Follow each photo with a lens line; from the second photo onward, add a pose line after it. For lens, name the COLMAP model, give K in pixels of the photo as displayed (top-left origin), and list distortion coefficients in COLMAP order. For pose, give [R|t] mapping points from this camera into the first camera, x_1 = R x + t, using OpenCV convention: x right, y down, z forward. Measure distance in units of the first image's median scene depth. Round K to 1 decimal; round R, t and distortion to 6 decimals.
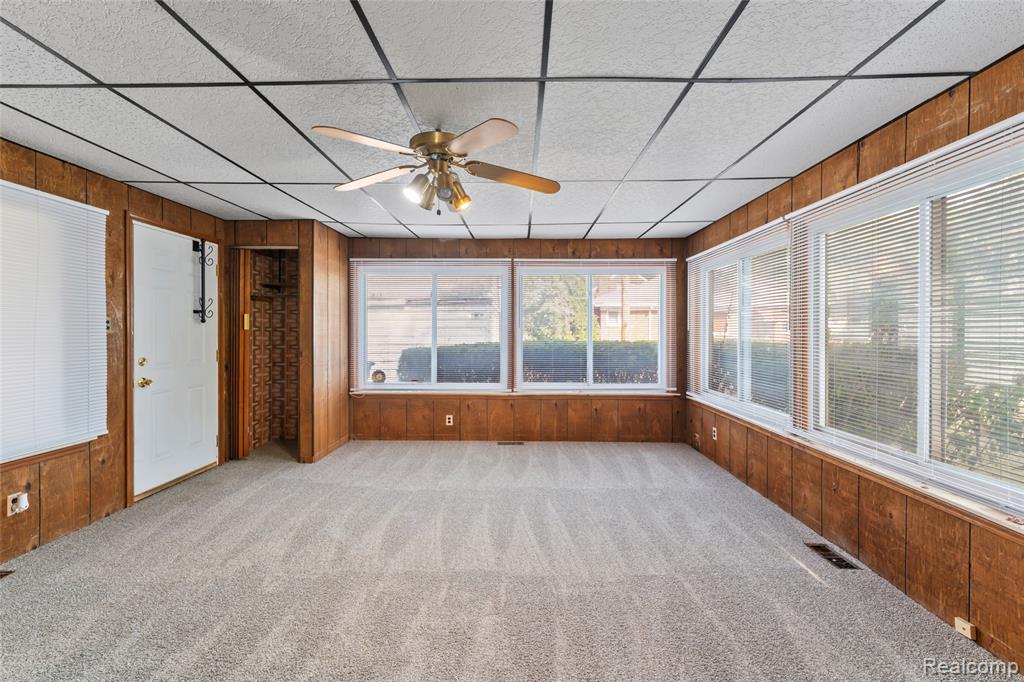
lens RADIAL K [[449.3, 0, 510.0], [0, 449.3, 330.4], [0, 0, 1]] dist [-0.000665, 0.000191]
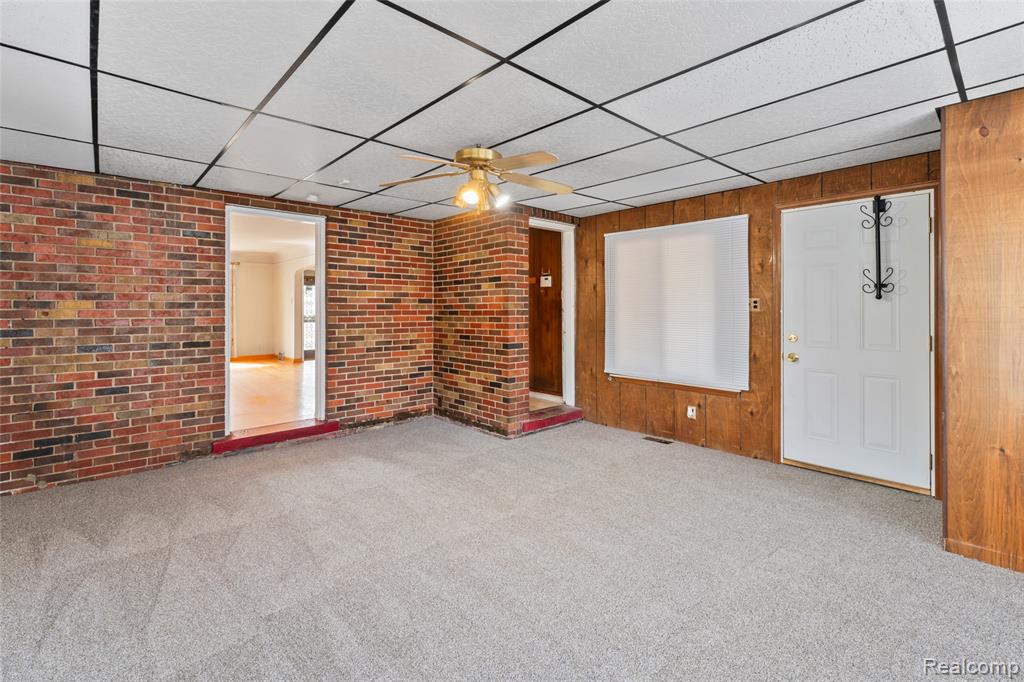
lens RADIAL K [[459.6, 0, 513.4], [0, 459.6, 309.1], [0, 0, 1]] dist [-0.000497, -0.000007]
pose [[-0.717971, -0.004354, -0.696060, 0.338133], [-0.004029, 0.999990, -0.002099, 0.004114], [0.696062, 0.001297, -0.717981, 1.041923]]
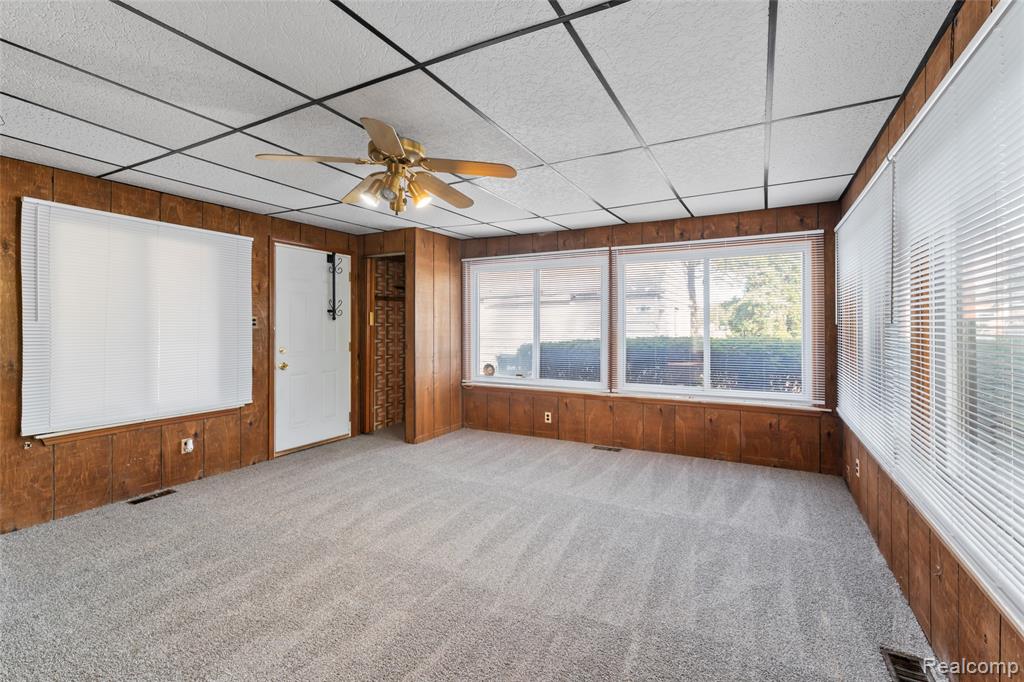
lens RADIAL K [[456.6, 0, 513.4], [0, 456.6, 321.7], [0, 0, 1]] dist [-0.000920, -0.000156]
pose [[0.890033, -0.006546, -0.455849, 0.303992], [0.002836, 0.999957, -0.008823, 0.000296], [0.455888, 0.006560, 0.890013, 0.097024]]
